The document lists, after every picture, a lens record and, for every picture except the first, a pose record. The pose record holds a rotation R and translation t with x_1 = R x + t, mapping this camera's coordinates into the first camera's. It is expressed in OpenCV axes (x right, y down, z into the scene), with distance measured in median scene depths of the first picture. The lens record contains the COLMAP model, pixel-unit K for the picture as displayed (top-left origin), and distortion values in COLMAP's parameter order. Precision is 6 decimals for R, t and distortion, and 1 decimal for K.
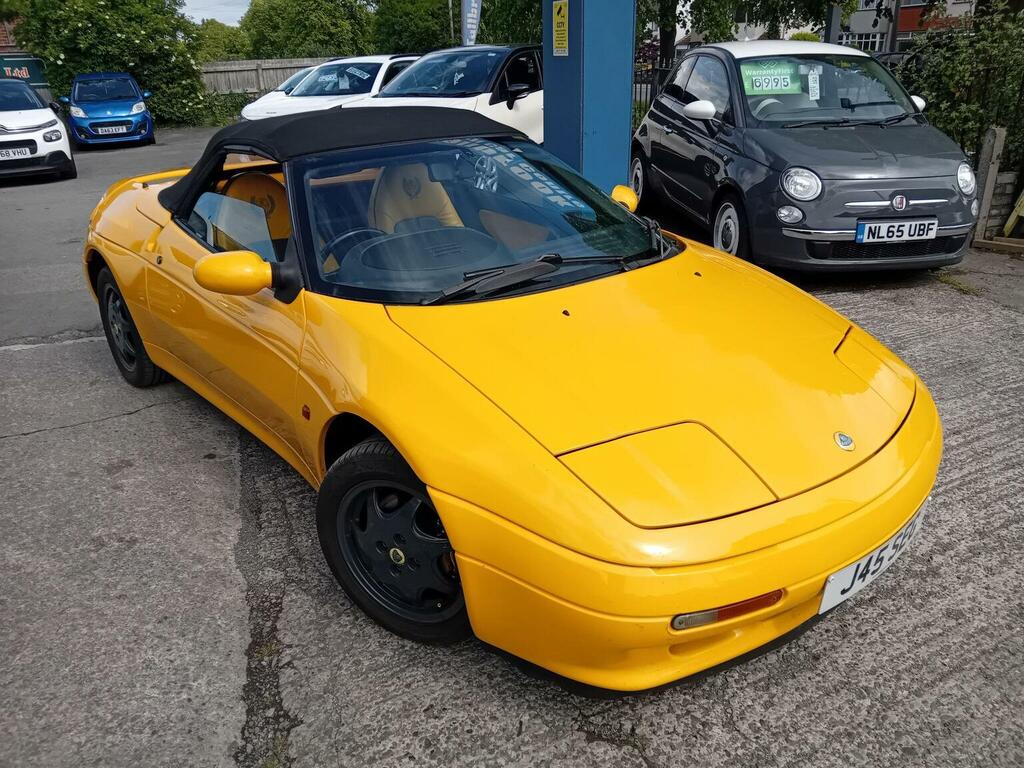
lens RADIAL K [[752.9, 0, 511.5], [0, 752.9, 372.4], [0, 0, 1]] dist [0.057335, -0.101037]
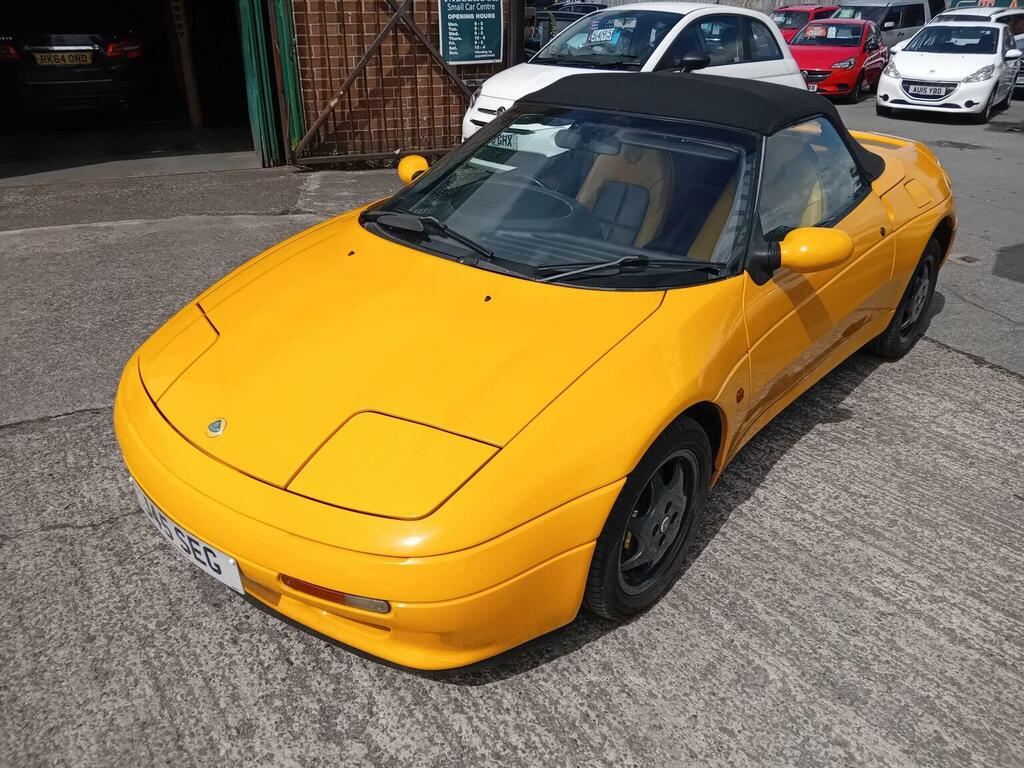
lens RADIAL K [[765.3, 0, 512.0], [0, 765.3, 384.0], [0, 0, 1]] dist [0.100102, -0.182355]
pose [[0.144123, 0.460568, -0.875846, 1.197207], [-0.385289, 0.841360, 0.379033, -0.439669], [0.911472, 0.282826, 0.298711, 0.897393]]
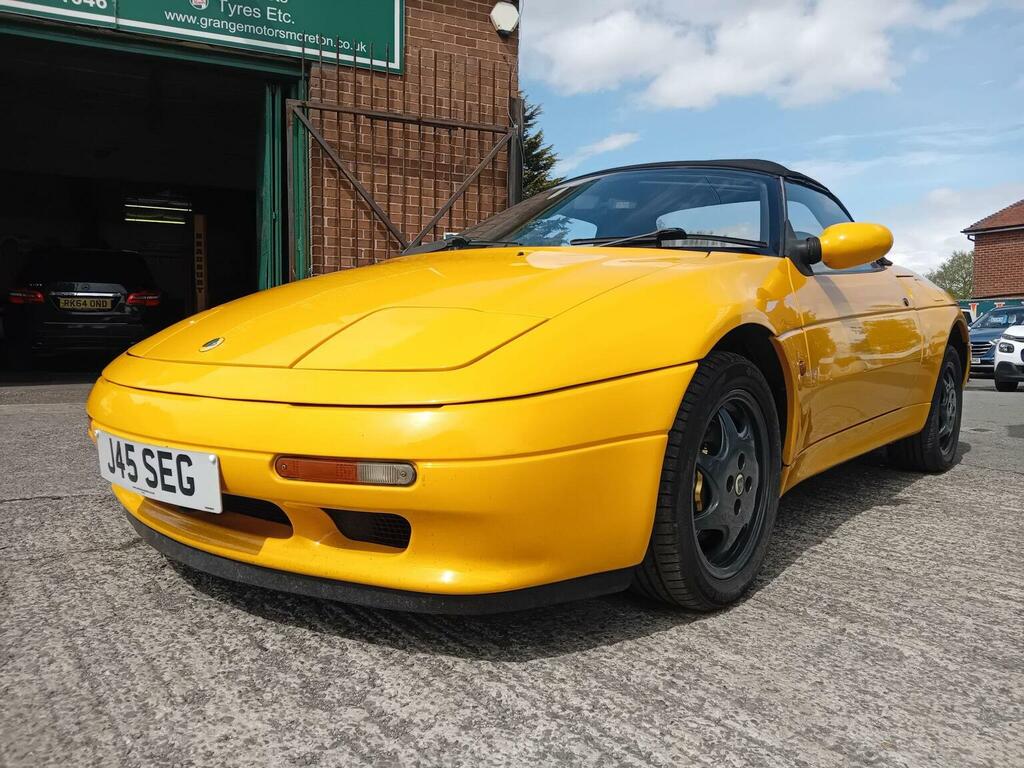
lens RADIAL K [[770.2, 0, 512.0], [0, 770.2, 384.0], [0, 0, 1]] dist [0.046410, -0.083372]
pose [[0.164365, 0.080769, -0.983087, 1.197527], [-0.387378, 0.921856, 0.010972, -0.010230], [0.907151, 0.379023, 0.182809, 1.013331]]
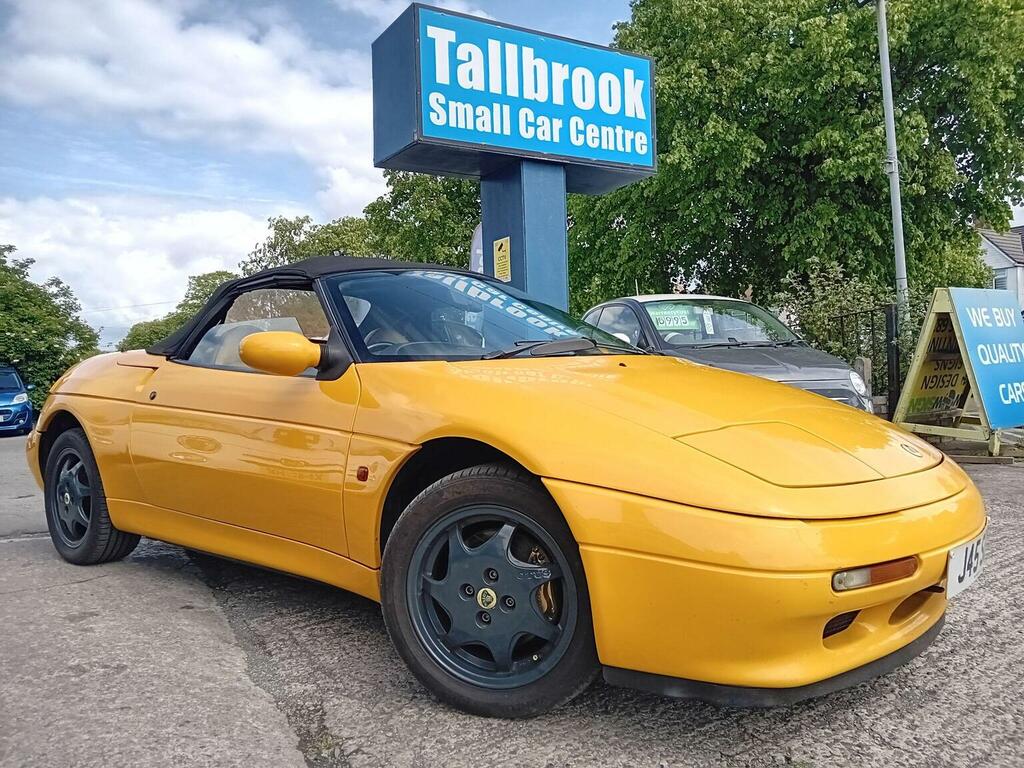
lens RADIAL K [[752.5, 0, 507.2], [0, 752.5, 385.1], [0, 0, 1]] dist [0.039947, -0.071197]
pose [[0.986576, -0.005741, 0.163202, -0.247818], [0.066874, 0.925946, -0.371689, 0.311796], [-0.148982, 0.377613, 0.913900, 0.076997]]
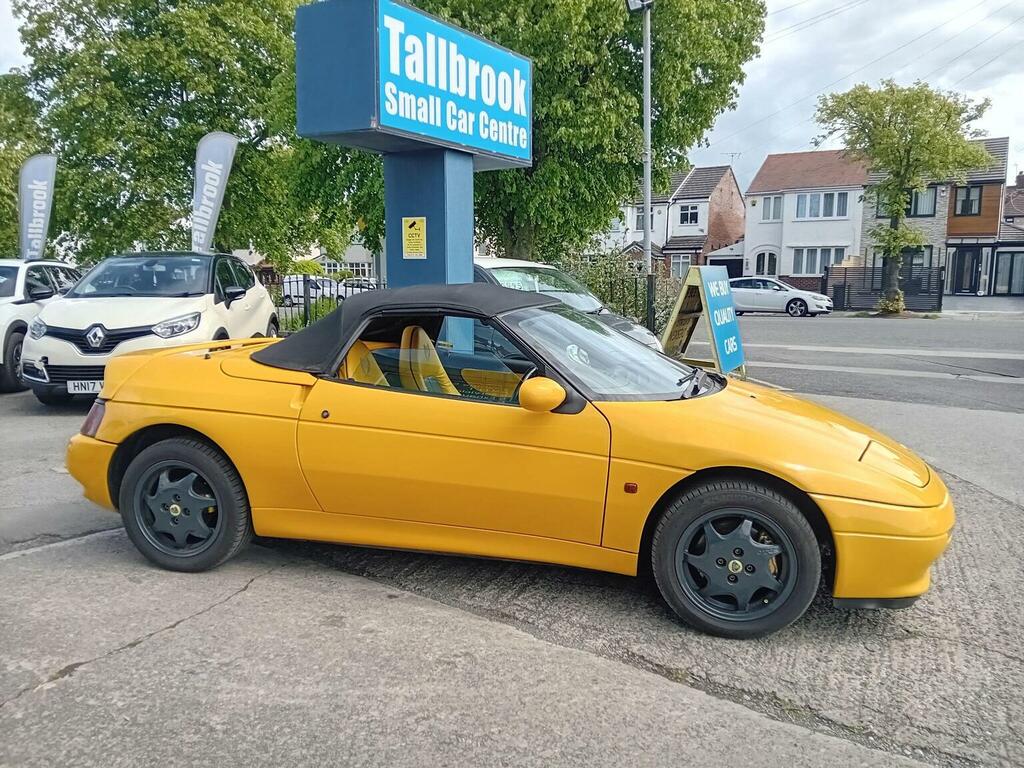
lens RADIAL K [[746.7, 0, 496.8], [0, 746.7, 379.9], [0, 0, 1]] dist [0.063033, -0.093900]
pose [[0.811482, -0.053245, 0.581947, -1.209336], [0.202888, 0.959565, -0.195118, 0.078936], [-0.548027, 0.276405, 0.789472, 0.054641]]
